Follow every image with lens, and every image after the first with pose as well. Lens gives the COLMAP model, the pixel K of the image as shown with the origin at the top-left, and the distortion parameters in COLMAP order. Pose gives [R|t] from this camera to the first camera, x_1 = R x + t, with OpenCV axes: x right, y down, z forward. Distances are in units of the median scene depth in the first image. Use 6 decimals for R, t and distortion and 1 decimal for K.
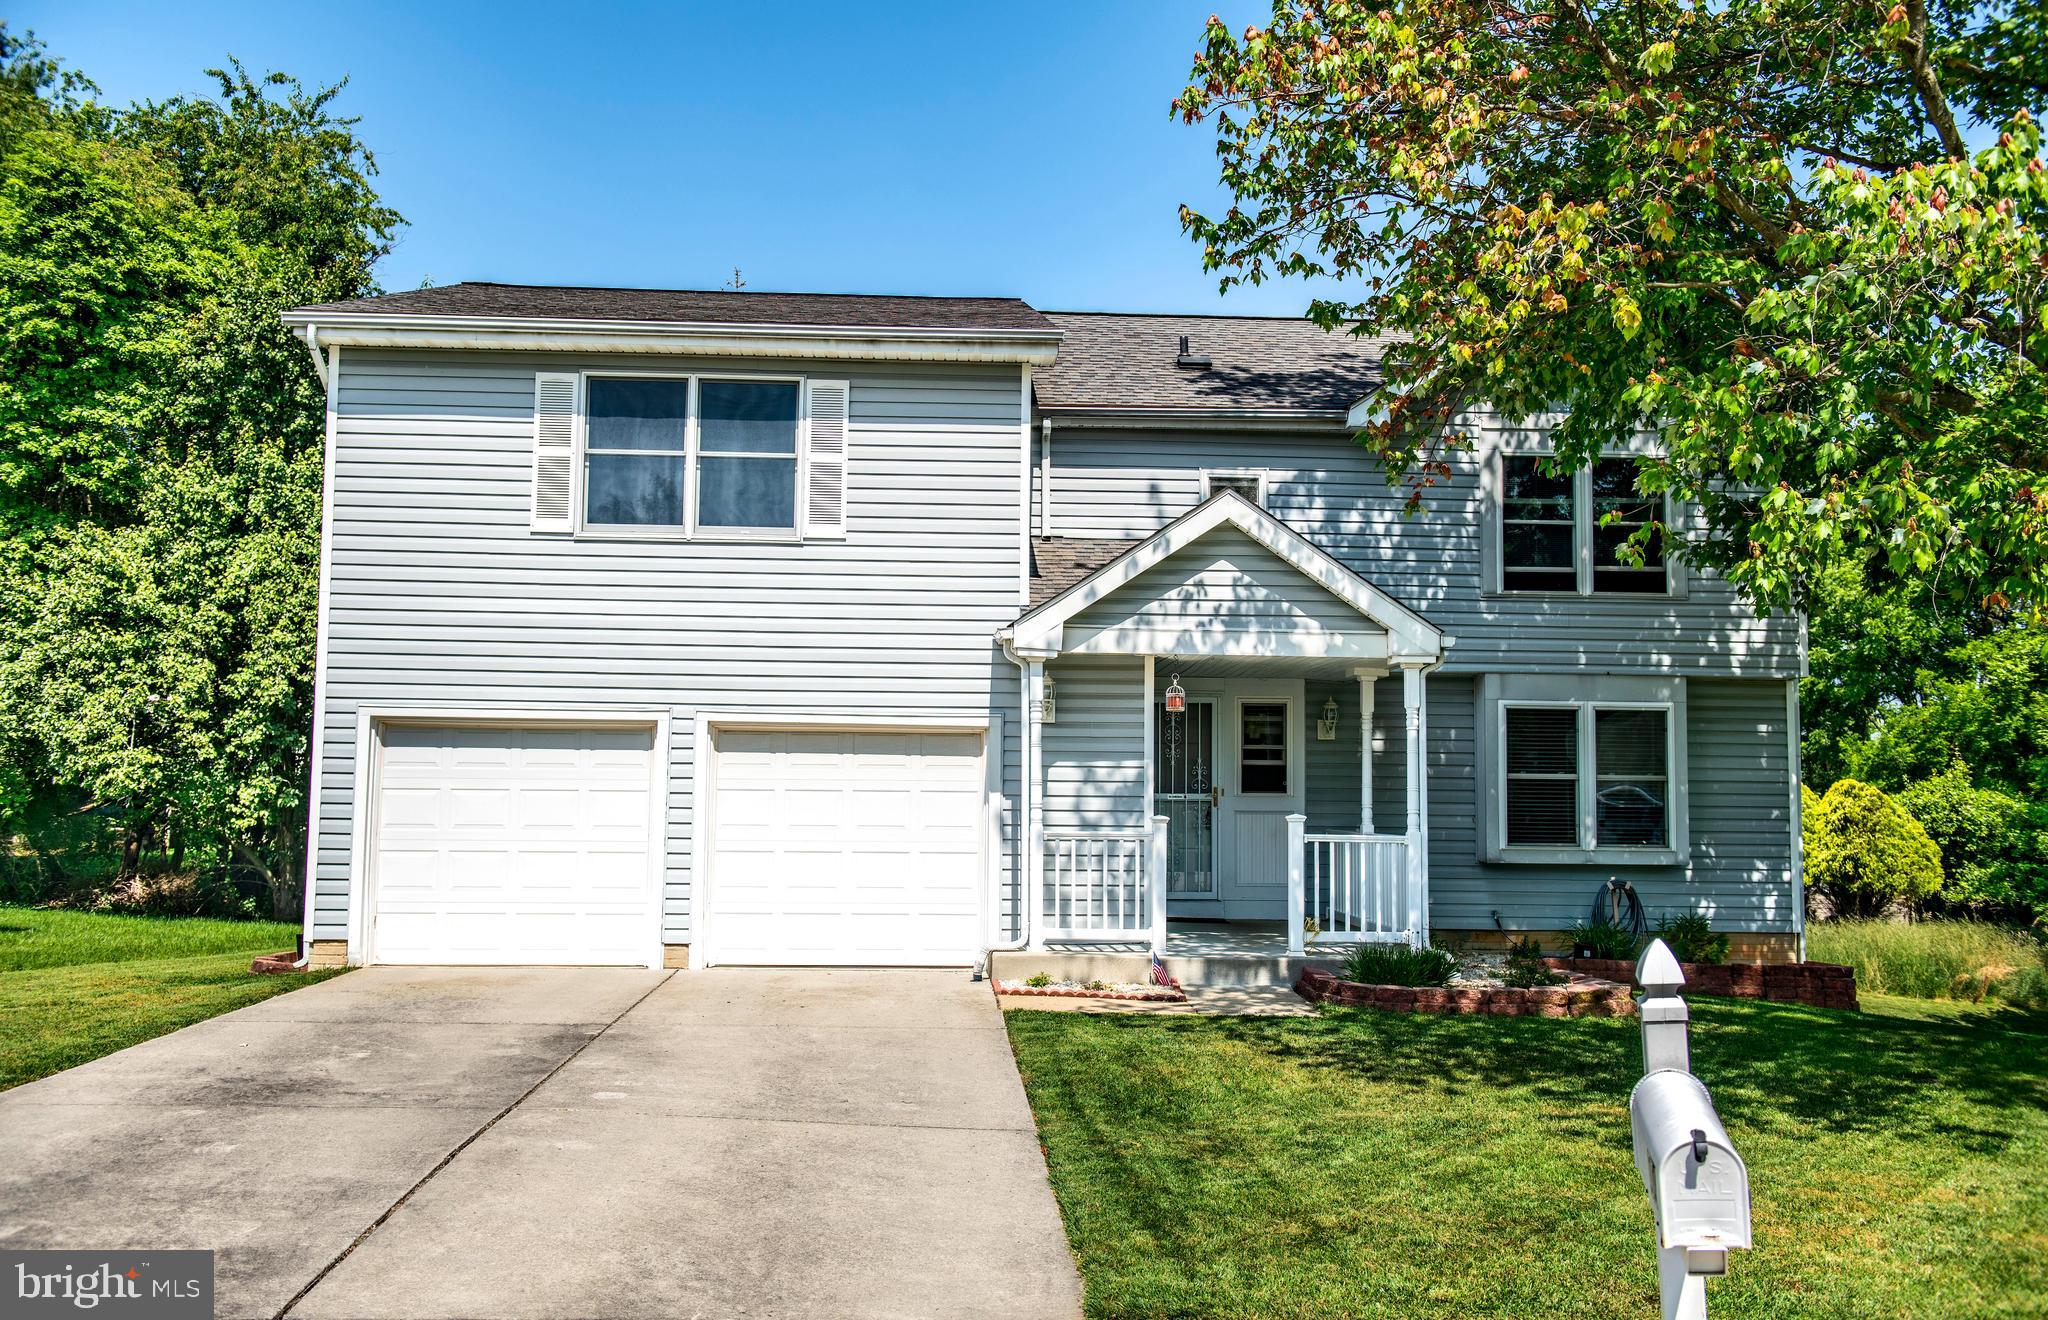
lens RADIAL K [[1843.3, 0, 1019.4], [0, 1843.3, 669.3], [0, 0, 1]] dist [0.007600, -0.028474]
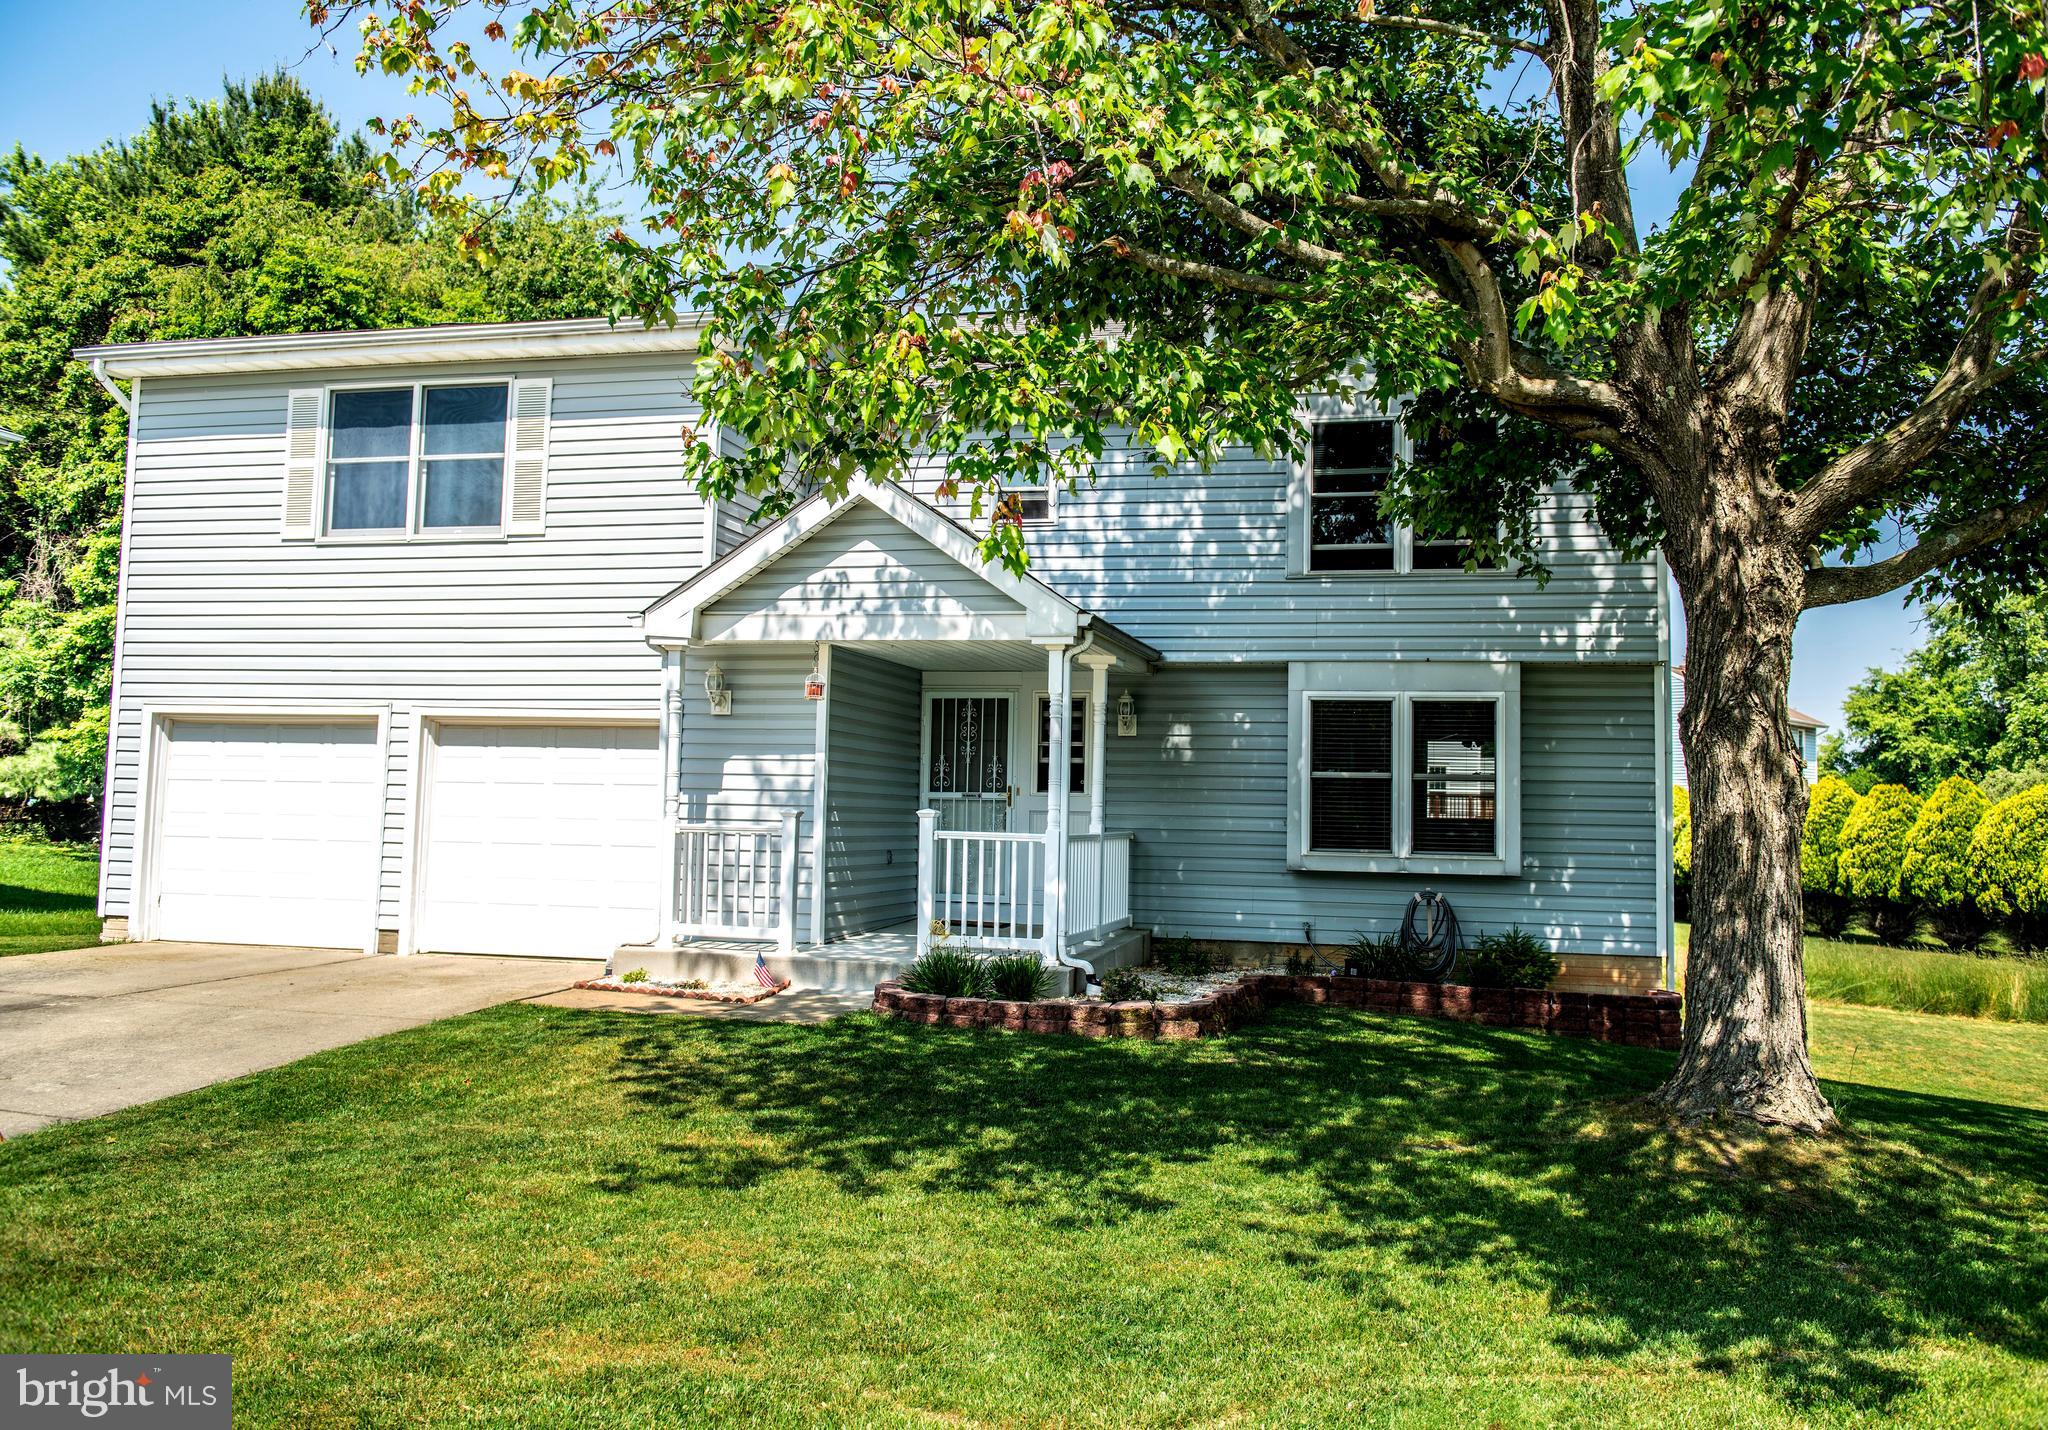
lens RADIAL K [[1685.9, 0, 1063.6], [0, 1685.9, 697.6], [0, 0, 1]] dist [-0.030212, 0.009376]
pose [[0.960639, -0.011193, -0.277574, 0.433919], [0.010408, 0.999937, -0.004301, 0.025636], [0.277605, 0.001243, 0.960695, 0.193965]]
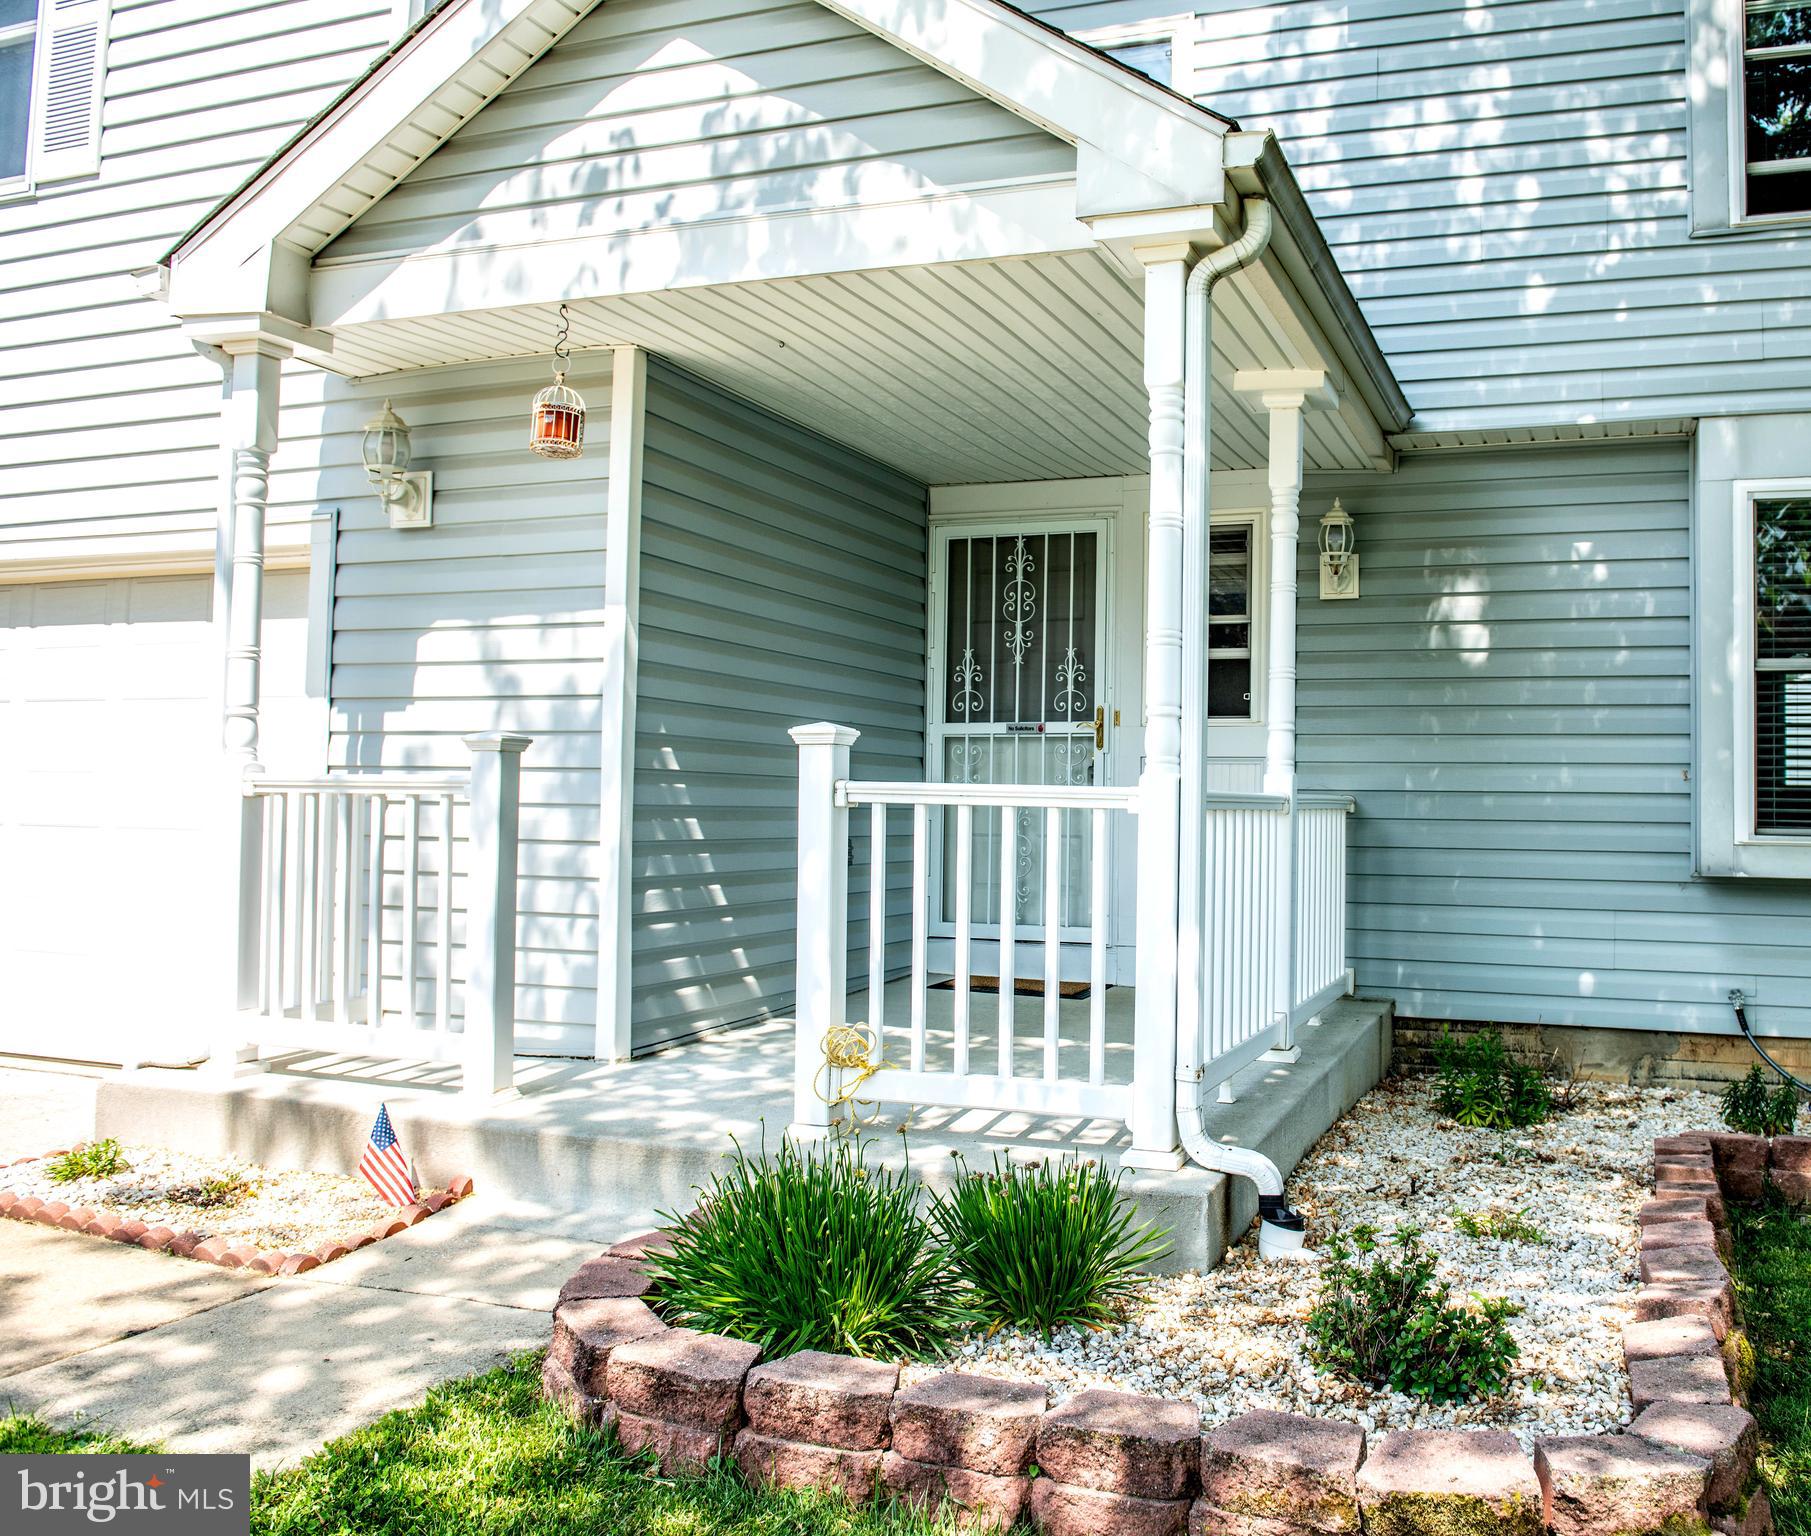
lens RADIAL K [[1601.6, 0, 1100.6], [0, 1601.6, 775.8], [0, 0, 1]] dist [-0.037353, -0.038483]
pose [[0.934298, -0.004015, -0.356471, 0.291344], [0.021024, 0.998817, 0.043854, 0.073159], [0.355873, -0.048467, 0.933277, 0.710504]]
